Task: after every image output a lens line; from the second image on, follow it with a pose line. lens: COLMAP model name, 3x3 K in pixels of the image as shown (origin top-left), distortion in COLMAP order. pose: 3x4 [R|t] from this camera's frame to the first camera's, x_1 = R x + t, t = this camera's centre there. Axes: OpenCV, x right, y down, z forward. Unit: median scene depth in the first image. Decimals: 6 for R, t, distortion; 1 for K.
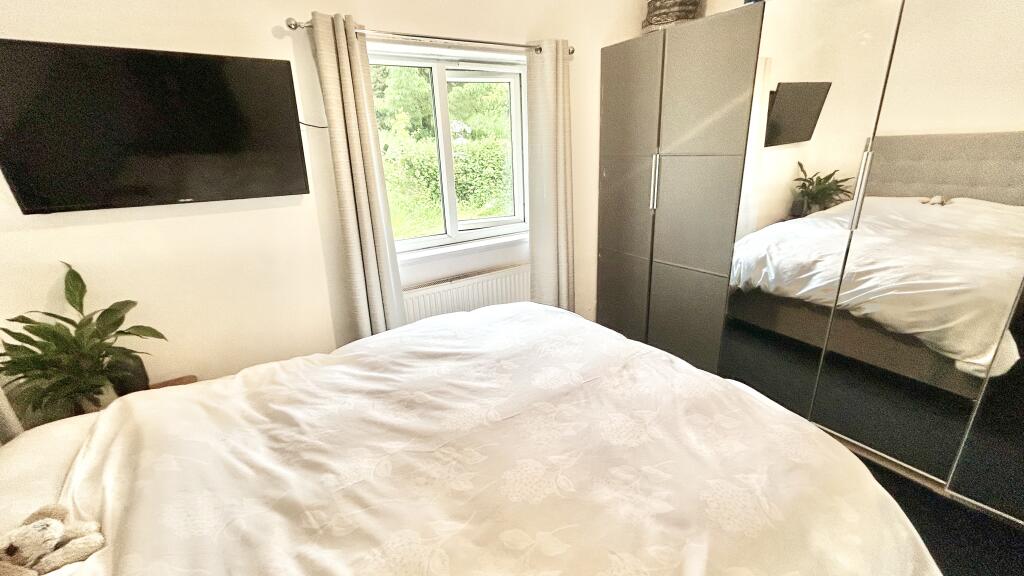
lens RADIAL K [[416.7, 0, 516.3], [0, 416.7, 285.3], [0, 0, 1]] dist [-0.002676, 0.000753]
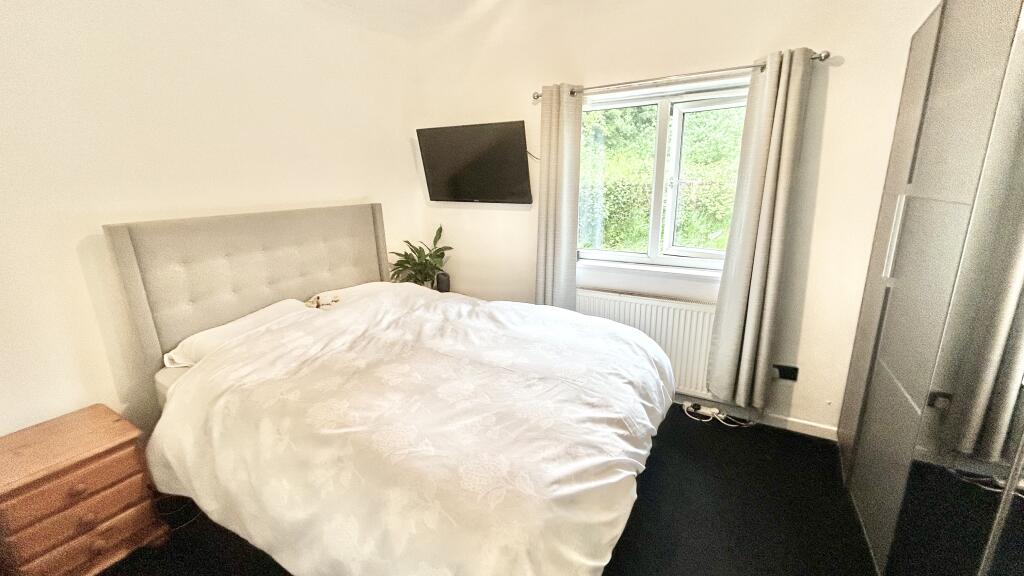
lens RADIAL K [[416.7, 0, 512.3], [0, 416.7, 287.9], [0, 0, 1]] dist [-0.002676, 0.000753]
pose [[0.435127, 0.262107, -0.861374, 1.103113], [-0.287432, 0.947068, 0.142985, -0.166579], [0.853257, 0.185370, 0.487432, 0.343755]]
